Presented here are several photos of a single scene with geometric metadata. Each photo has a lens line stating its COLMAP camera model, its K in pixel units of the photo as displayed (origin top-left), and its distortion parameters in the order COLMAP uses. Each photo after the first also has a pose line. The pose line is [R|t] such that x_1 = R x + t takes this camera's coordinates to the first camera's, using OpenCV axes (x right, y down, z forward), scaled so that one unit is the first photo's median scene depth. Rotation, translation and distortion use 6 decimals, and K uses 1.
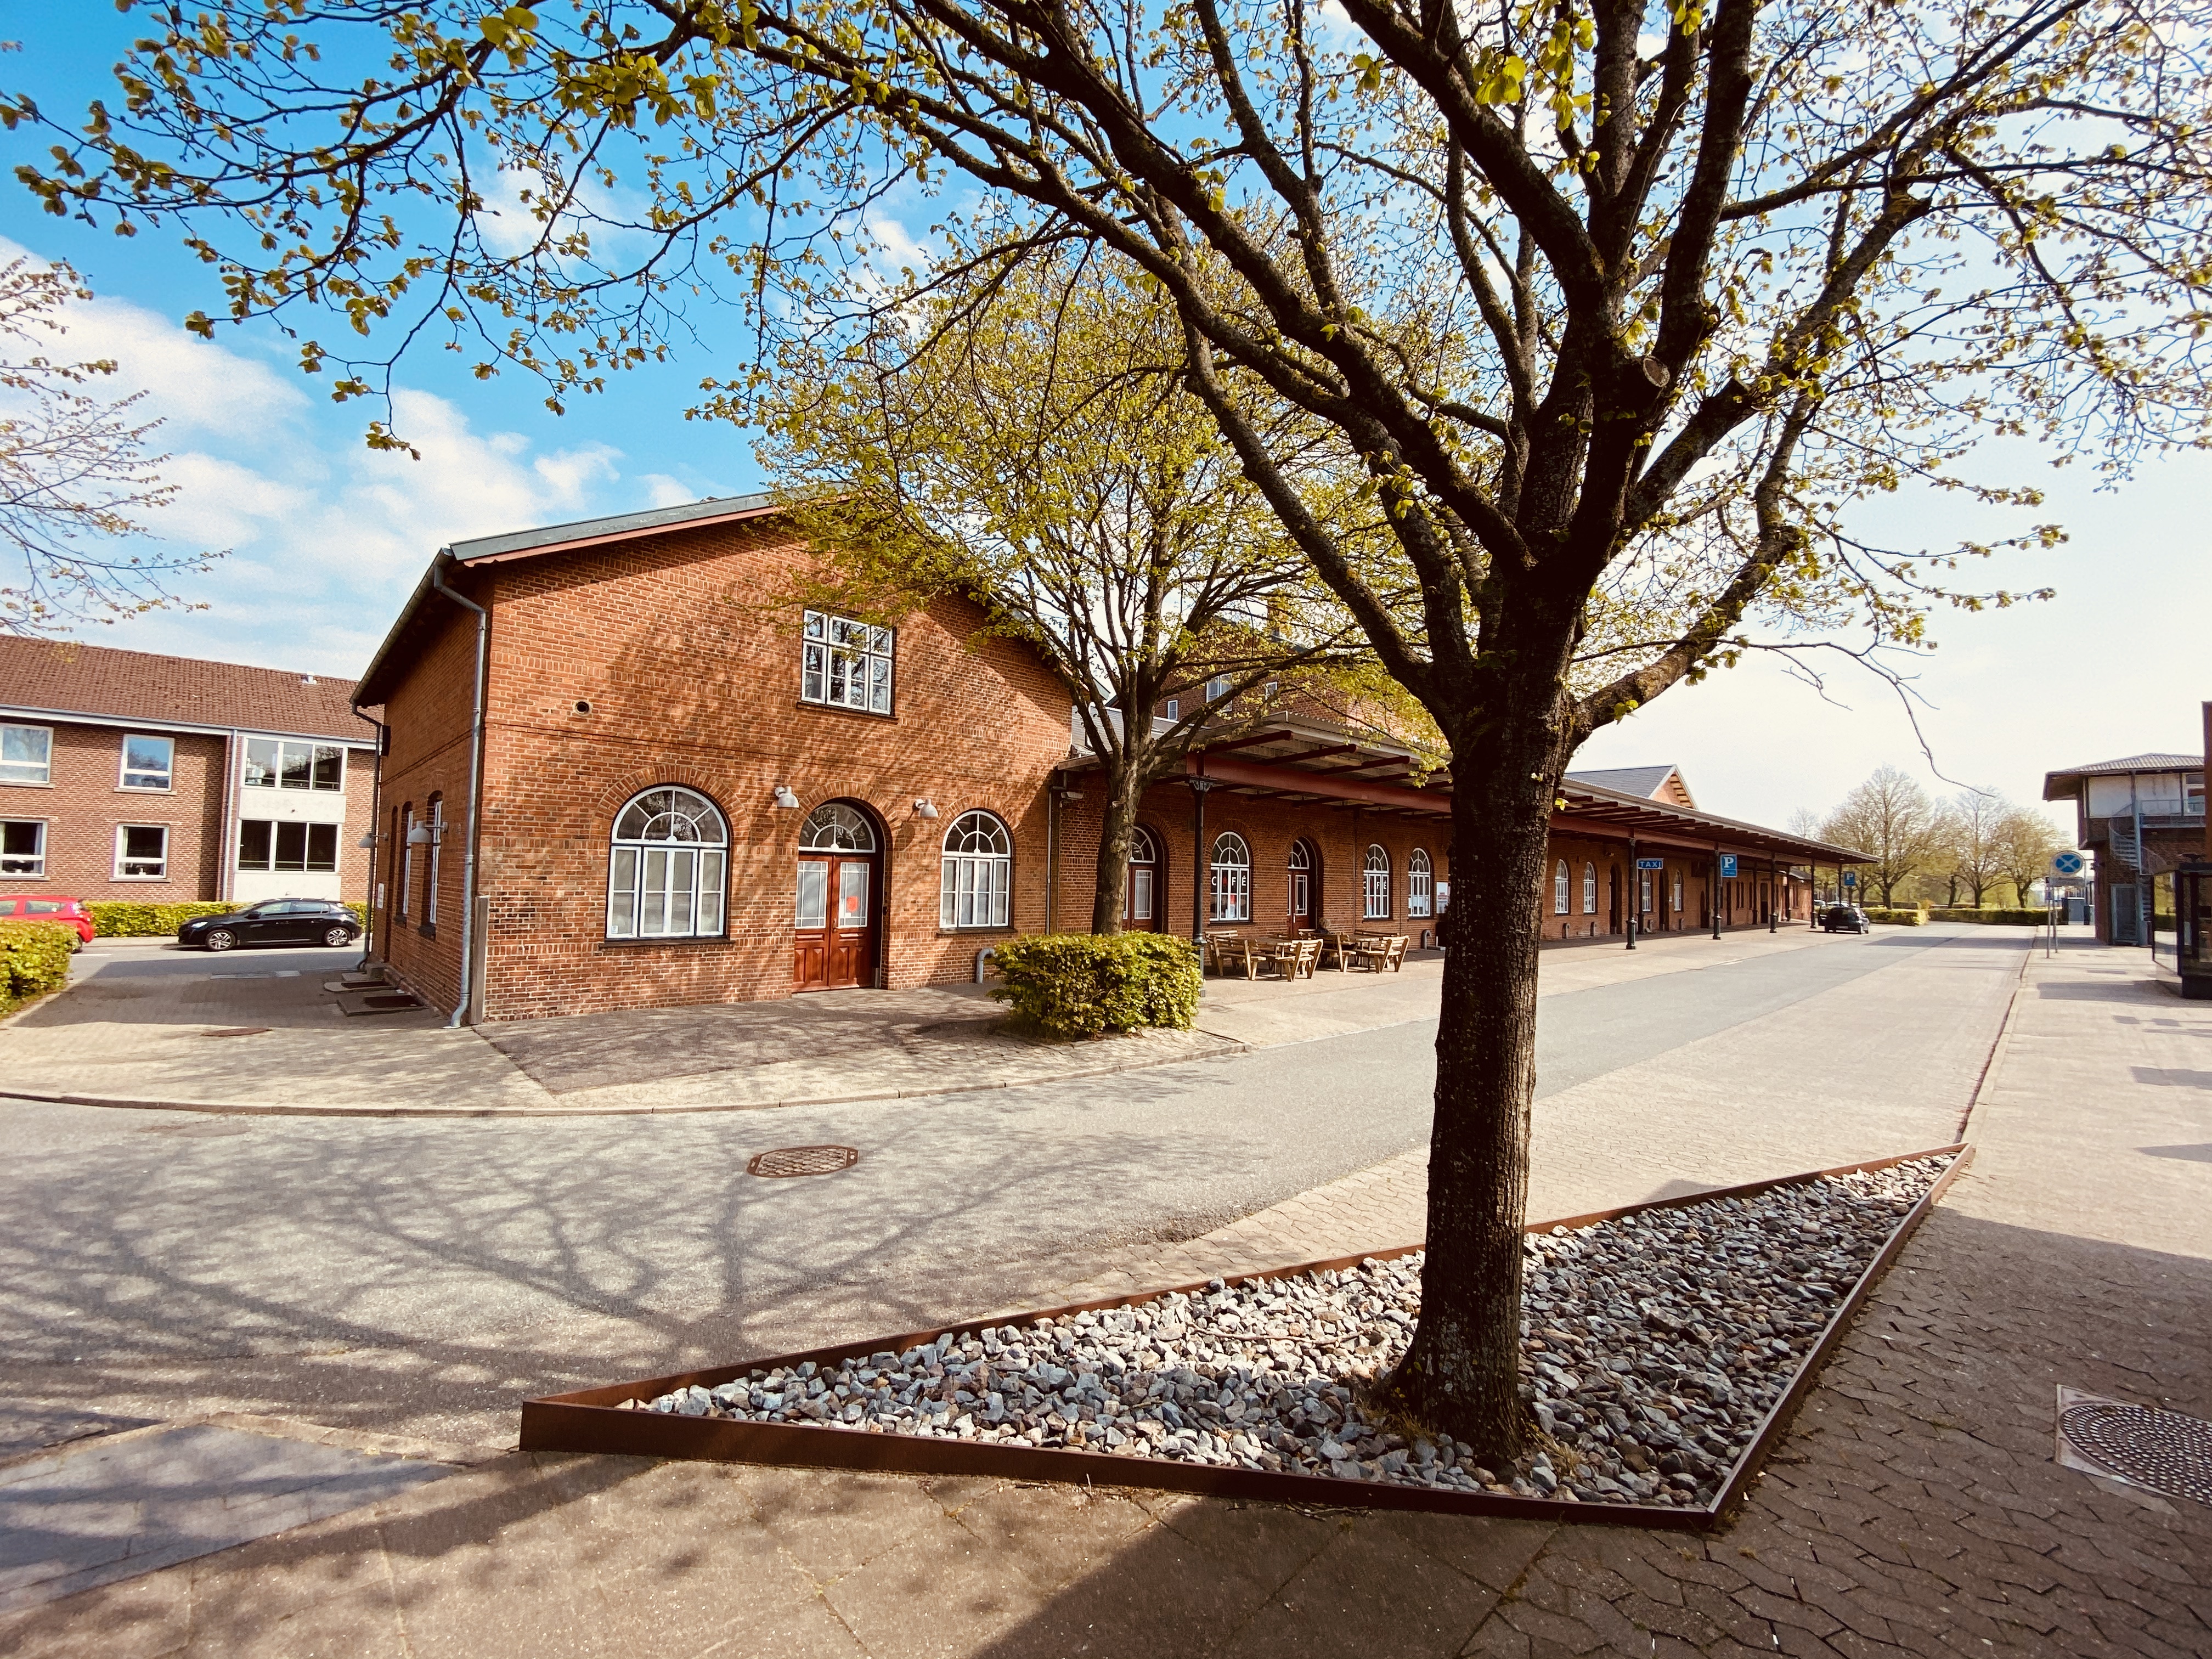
lens RADIAL K [[901.2, 0, 1111.2], [0, 901.2, 832.7], [0, 0, 1]] dist [0.018473, -0.019463]
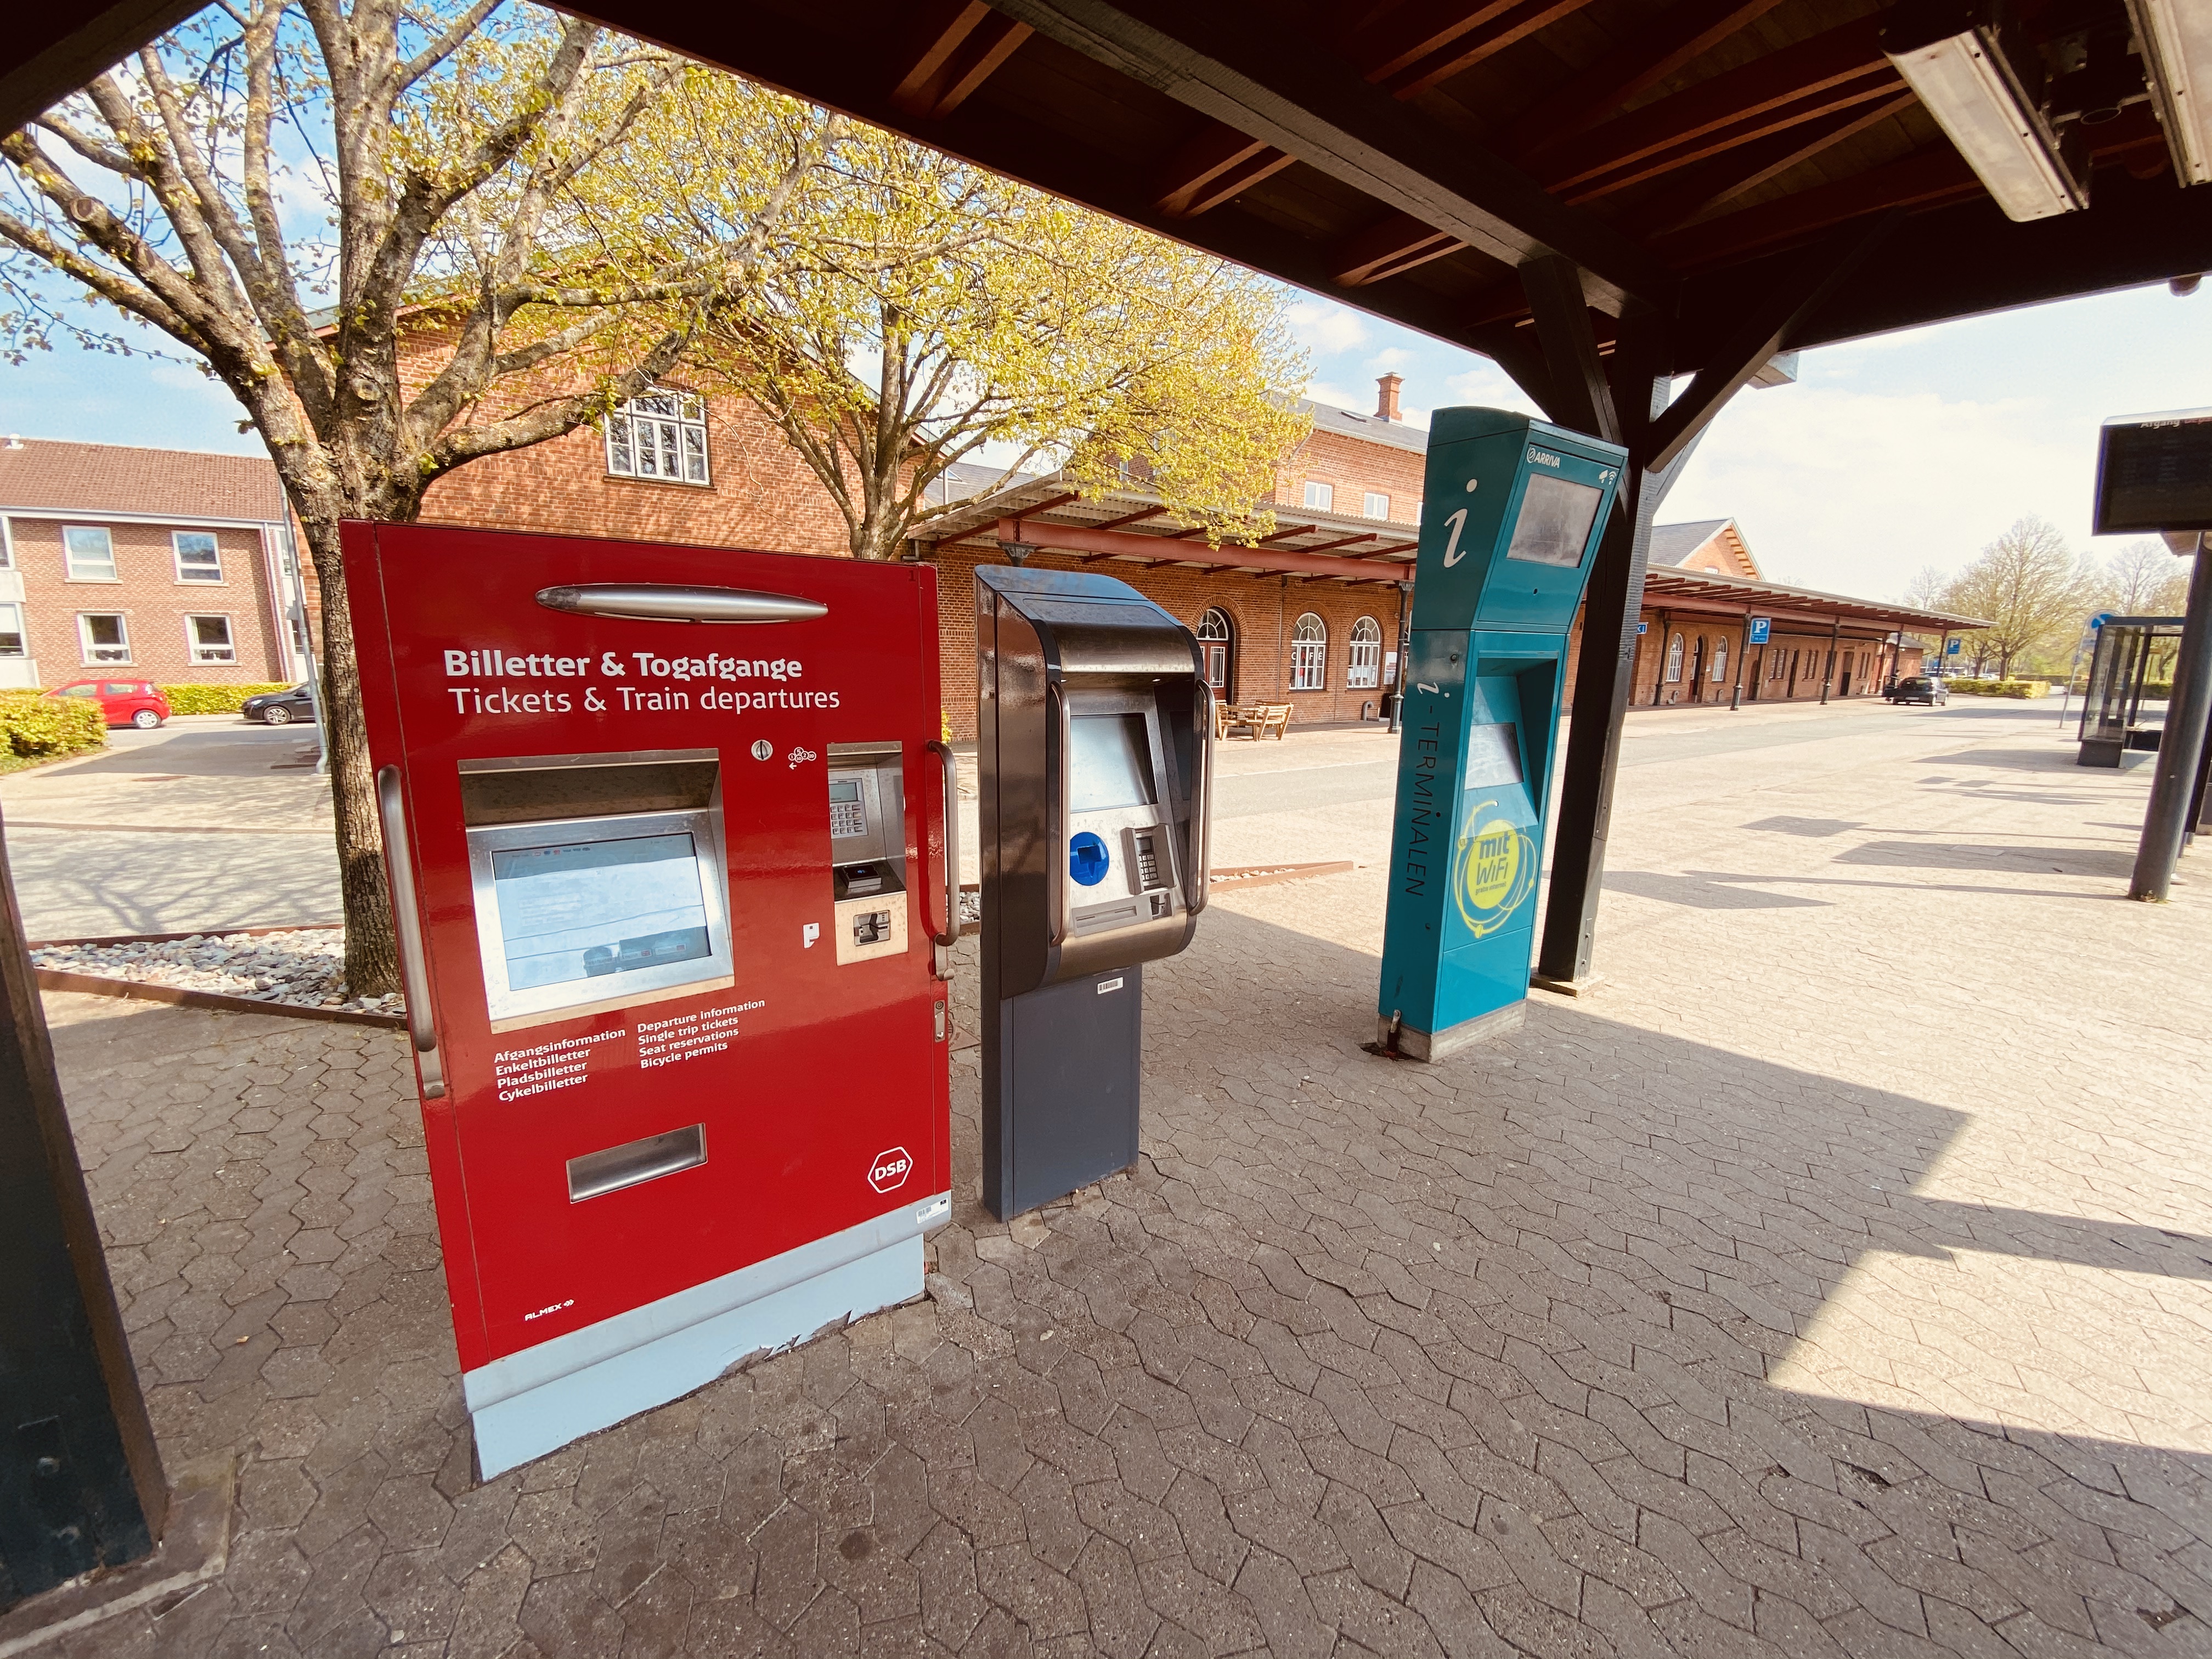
lens RADIAL K [[904.1, 0, 1061.0], [0, 904.1, 826.3], [0, 0, 1]] dist [-0.001293, -0.010562]
pose [[0.993081, 0.010498, -0.116964, 0.332862], [0.017258, 0.972135, 0.233786, 0.015707], [0.116159, -0.234187, 0.965227, -0.047618]]
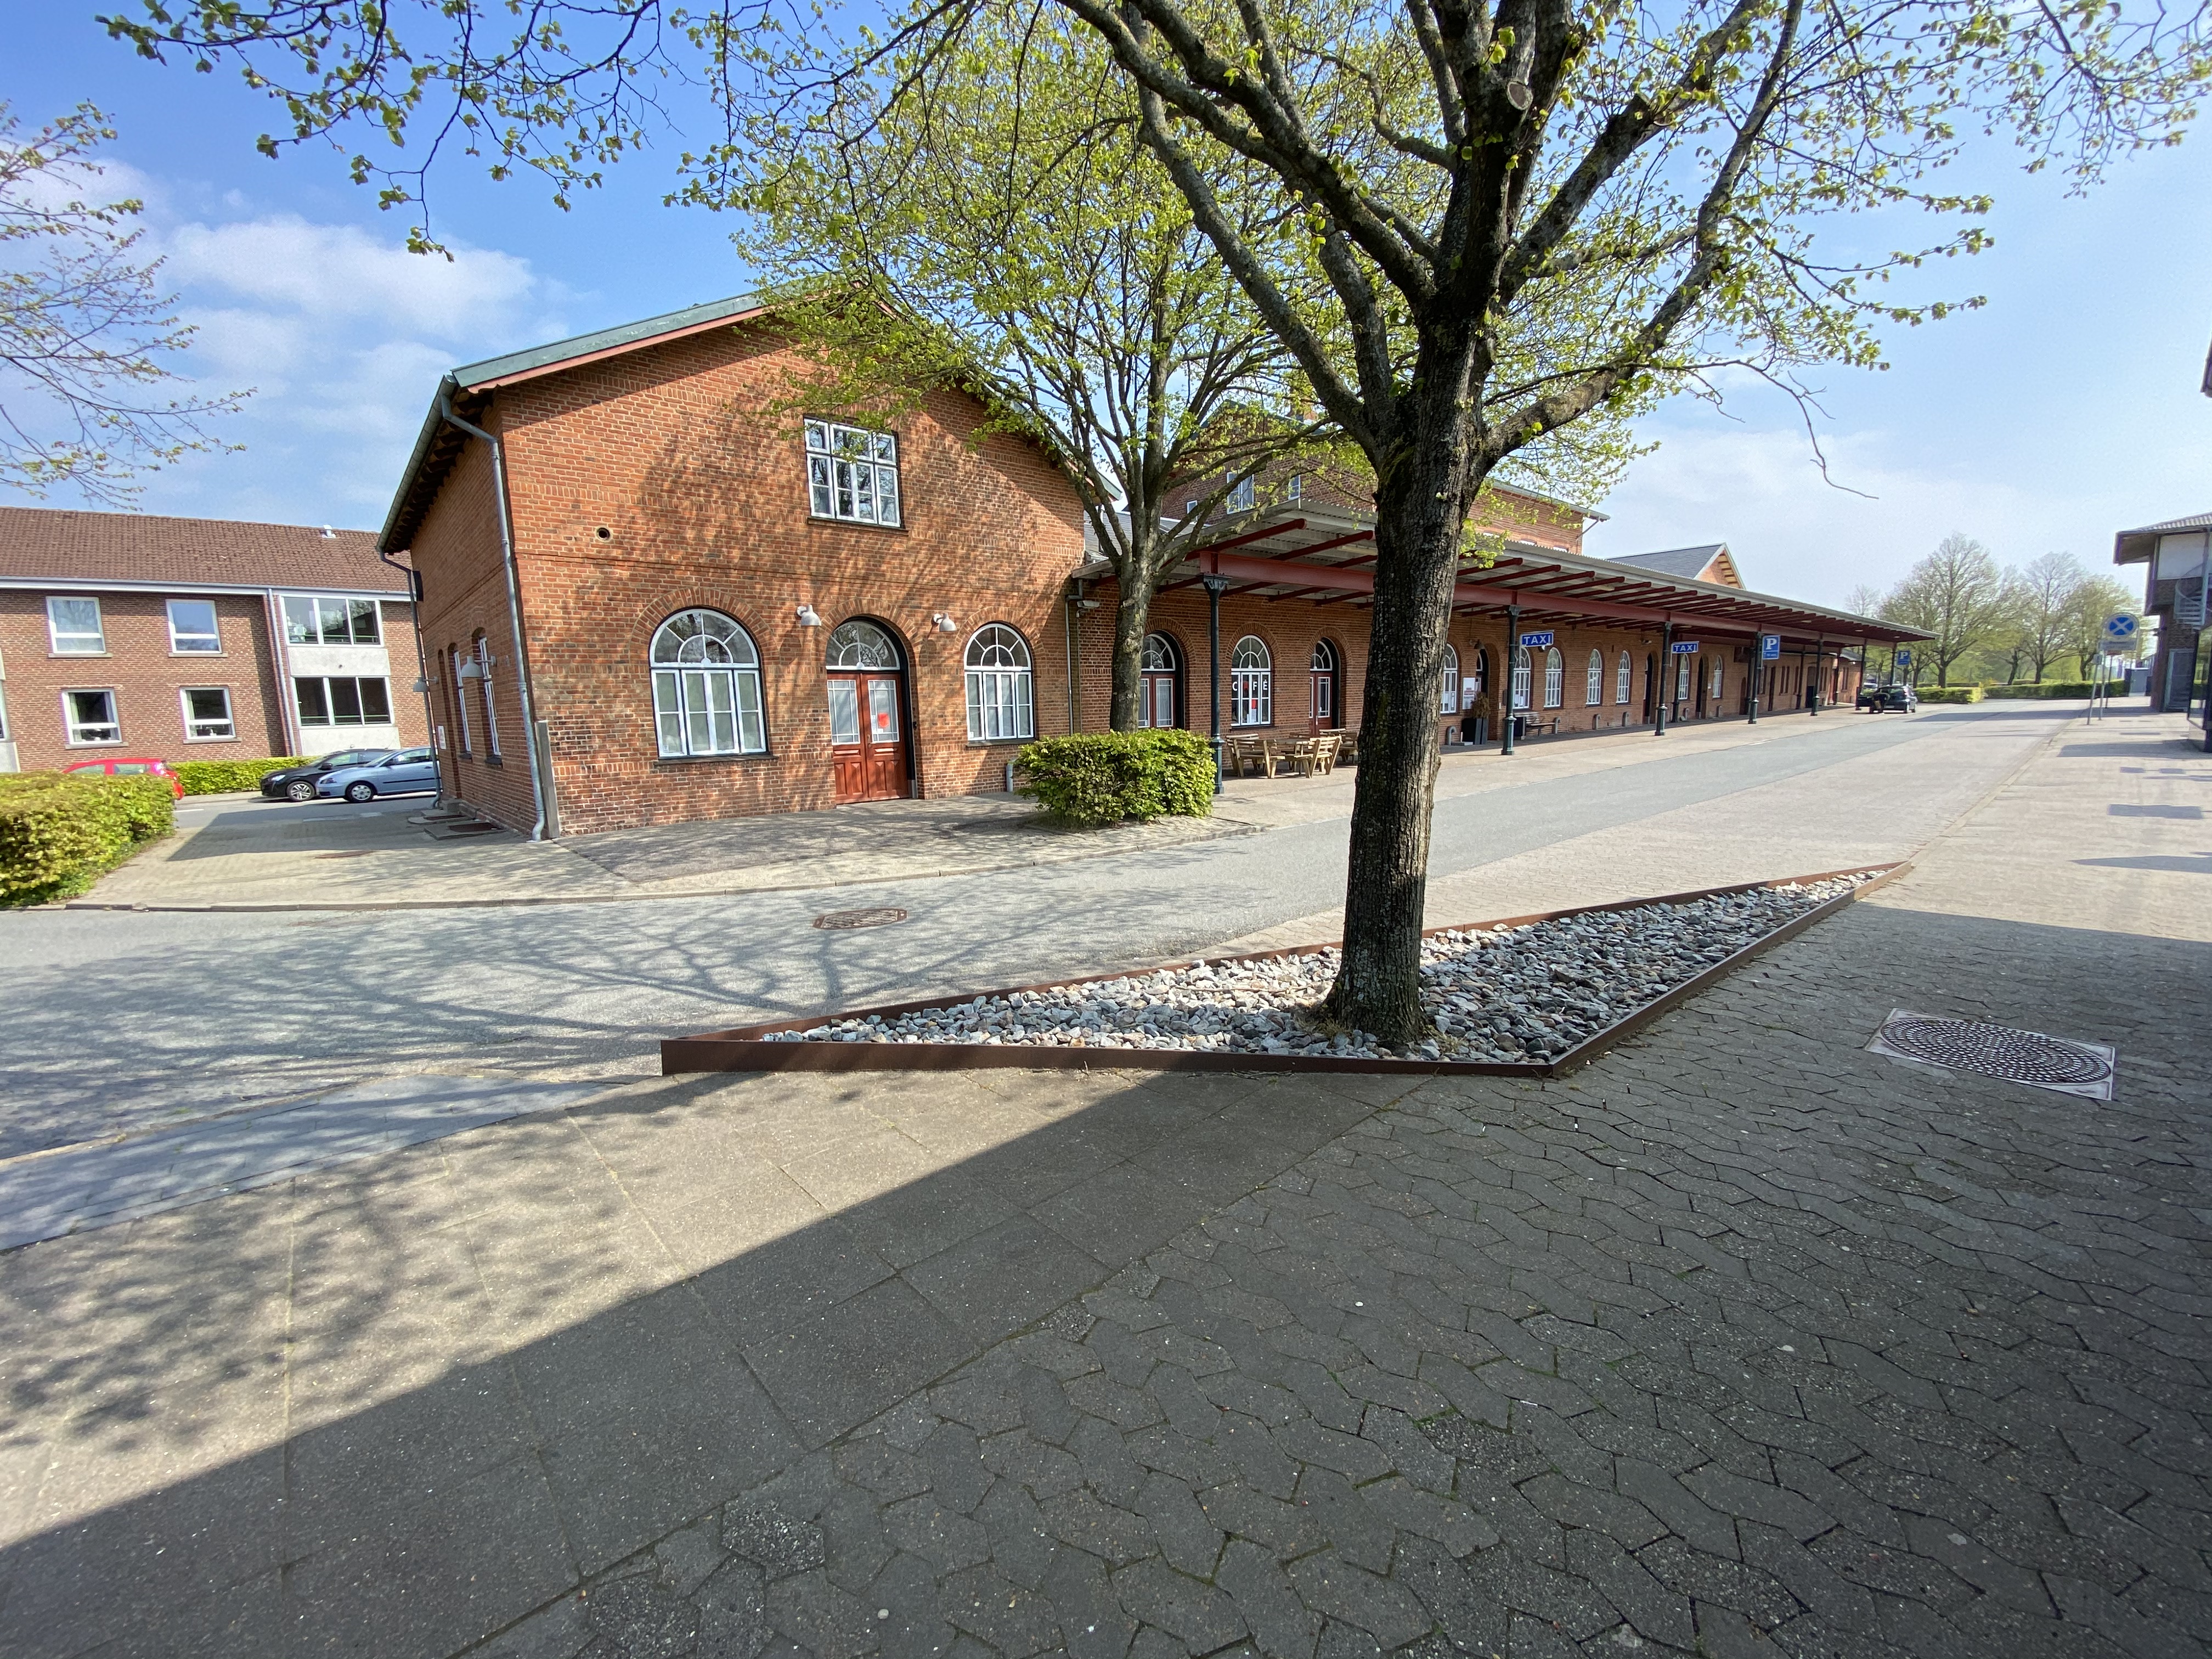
lens RADIAL K [[896.9, 0, 1105.3], [0, 896.9, 828.3], [0, 0, 1]] dist [0.018883, -0.019076]
pose [[0.998024, -0.044226, -0.044633, 0.014609], [0.051963, 0.980297, 0.190570, 0.021882], [0.035326, -0.192513, 0.980658, -0.043654]]
